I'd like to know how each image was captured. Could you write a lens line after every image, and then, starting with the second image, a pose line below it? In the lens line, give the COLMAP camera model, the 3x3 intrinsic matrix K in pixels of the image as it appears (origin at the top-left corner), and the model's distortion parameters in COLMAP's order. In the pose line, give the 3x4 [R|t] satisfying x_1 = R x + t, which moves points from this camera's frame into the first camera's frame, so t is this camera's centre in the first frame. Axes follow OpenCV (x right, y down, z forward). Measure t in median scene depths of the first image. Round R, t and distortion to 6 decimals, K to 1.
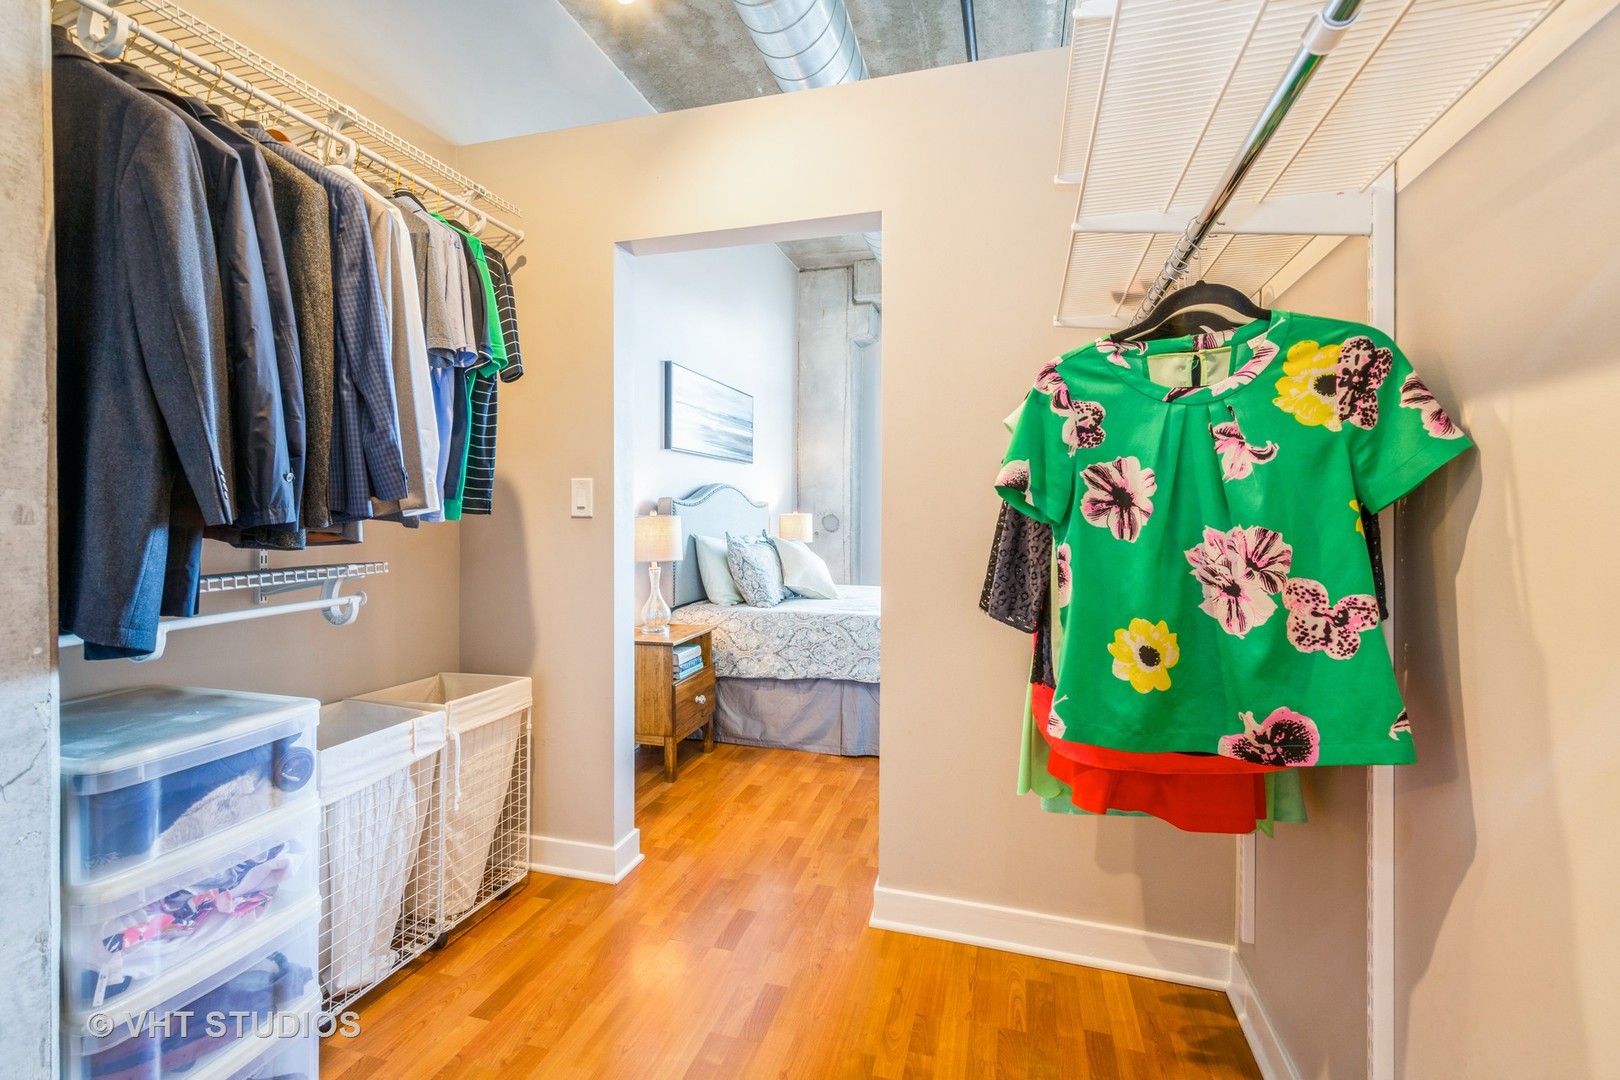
lens RADIAL K [[715.5, 0, 807.1], [0, 715.5, 561.1], [0, 0, 1]] dist [0.016552, -0.000572]
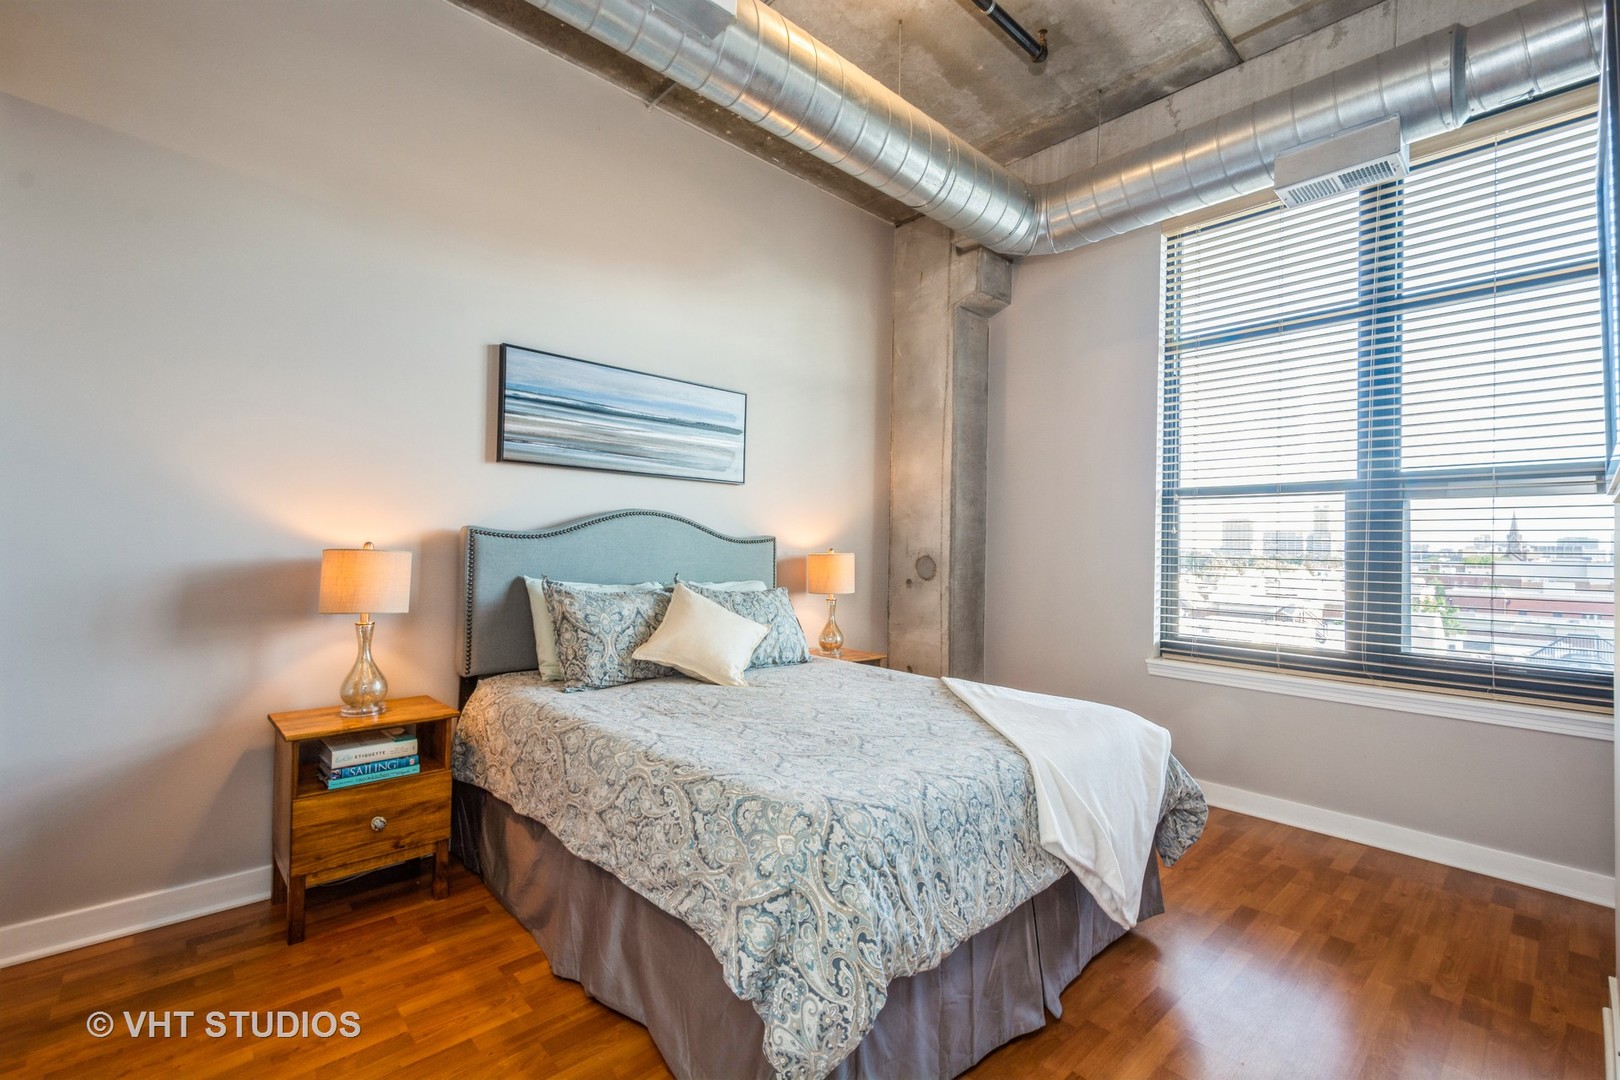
lens RADIAL K [[715.5, 0, 807.1], [0, 715.5, 561.1], [0, 0, 1]] dist [0.016552, -0.000572]
pose [[0.855604, 0.024016, -0.517073, 0.405365], [-0.052767, 0.997766, -0.040972, -0.033753], [0.514934, 0.062340, 0.854960, 0.460482]]
